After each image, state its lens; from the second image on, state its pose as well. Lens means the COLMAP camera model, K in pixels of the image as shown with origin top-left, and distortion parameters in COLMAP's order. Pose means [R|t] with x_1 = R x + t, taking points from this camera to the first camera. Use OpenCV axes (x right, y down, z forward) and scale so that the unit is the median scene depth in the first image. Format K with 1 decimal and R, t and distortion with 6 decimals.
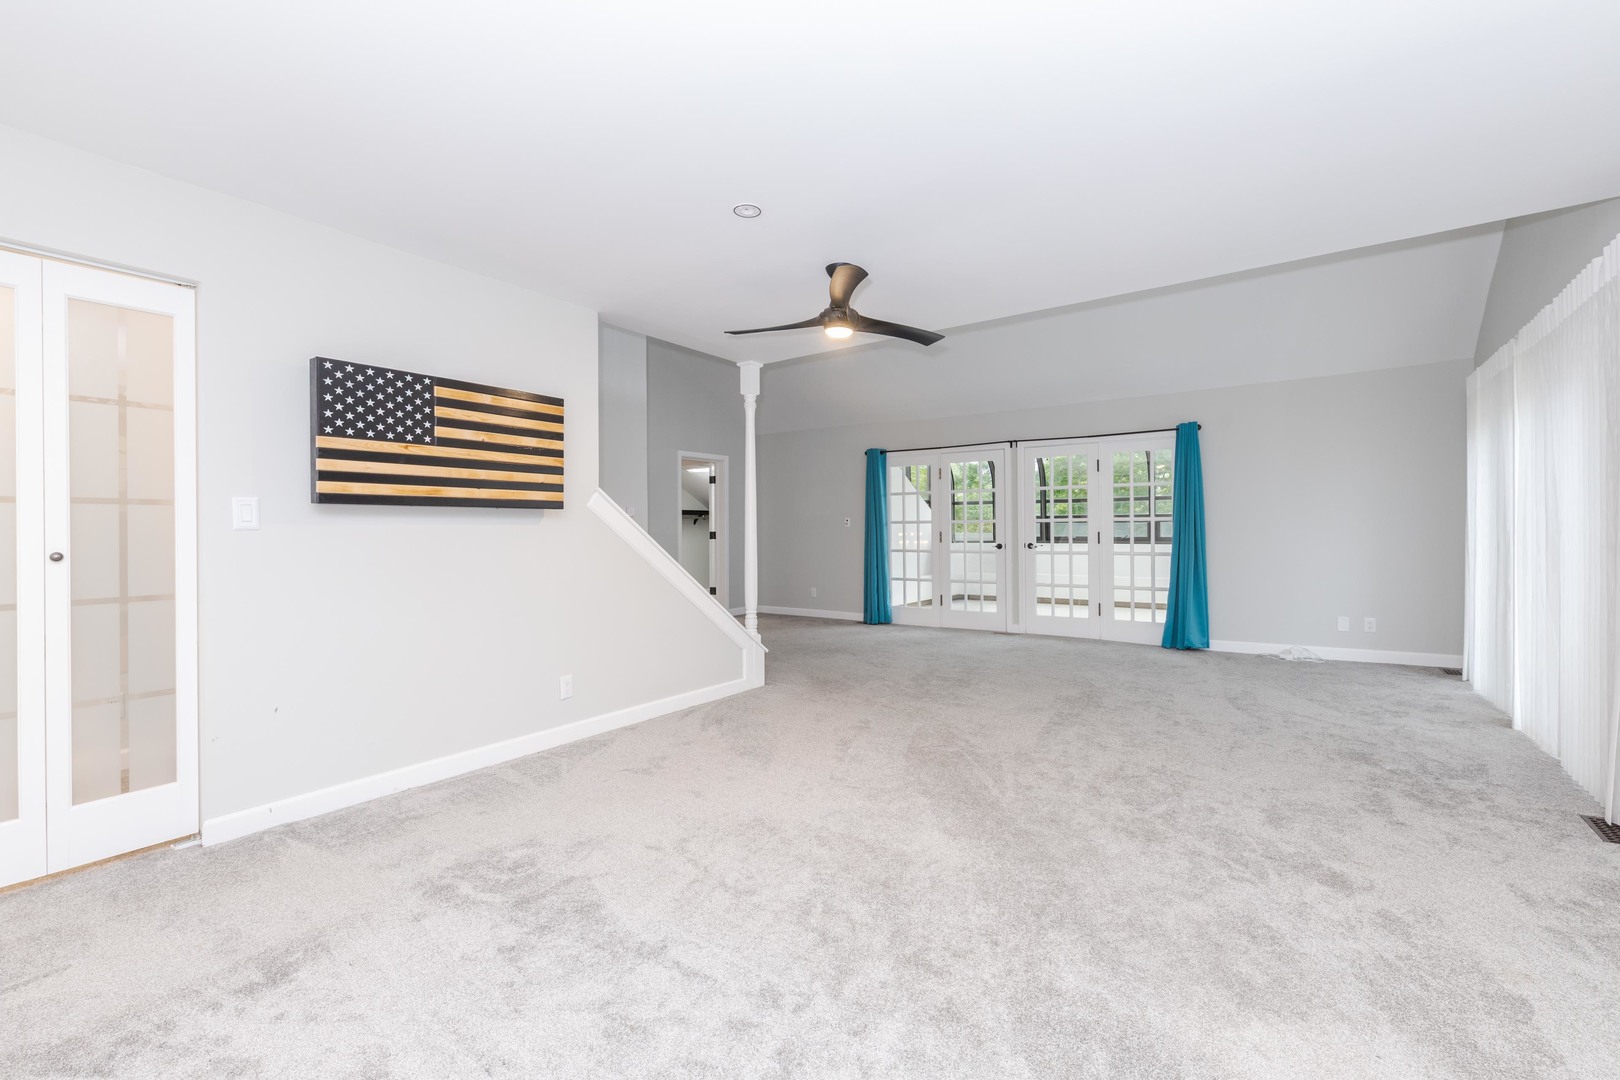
lens RADIAL K [[701.1, 0, 809.8], [0, 701.1, 532.5], [0, 0, 1]] dist [0.002448, -0.001055]
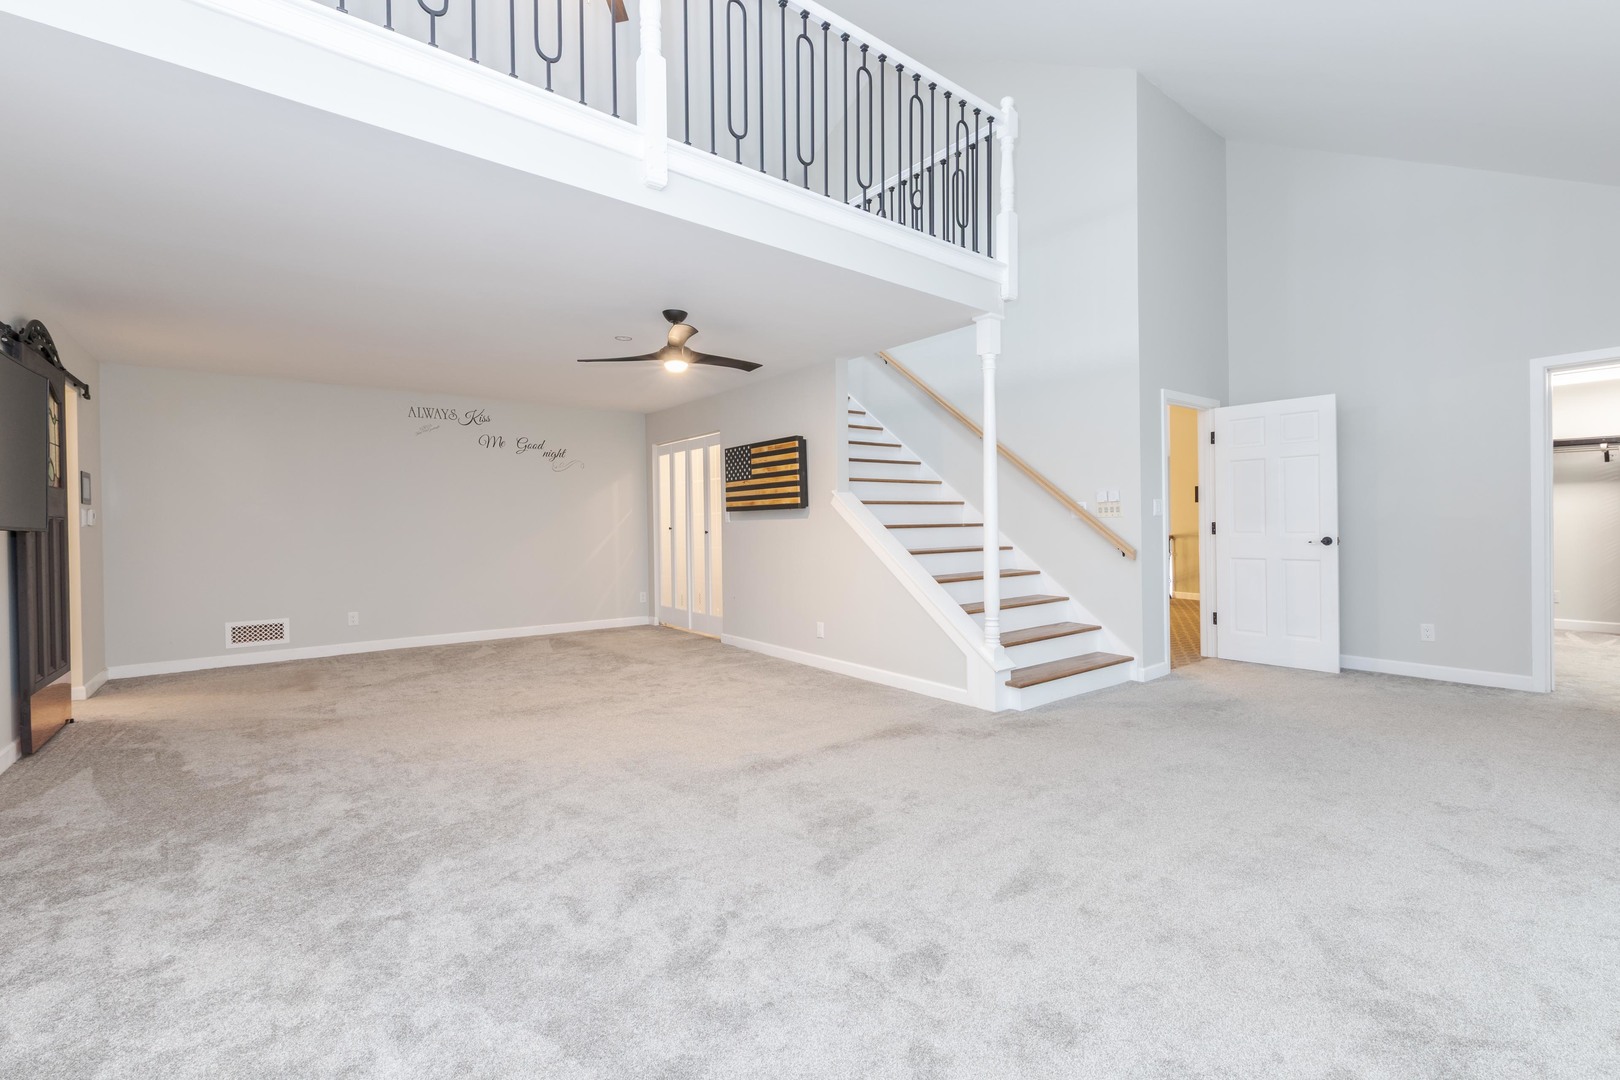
lens RADIAL K [[701.1, 0, 817.3], [0, 701.1, 535.7], [0, 0, 1]] dist [0.002448, -0.001055]
pose [[-0.280236, 0.018531, -0.959752, 1.308005], [0.005470, 0.999828, 0.017707, -0.001243], [0.959916, -0.000288, -0.280289, 1.753635]]
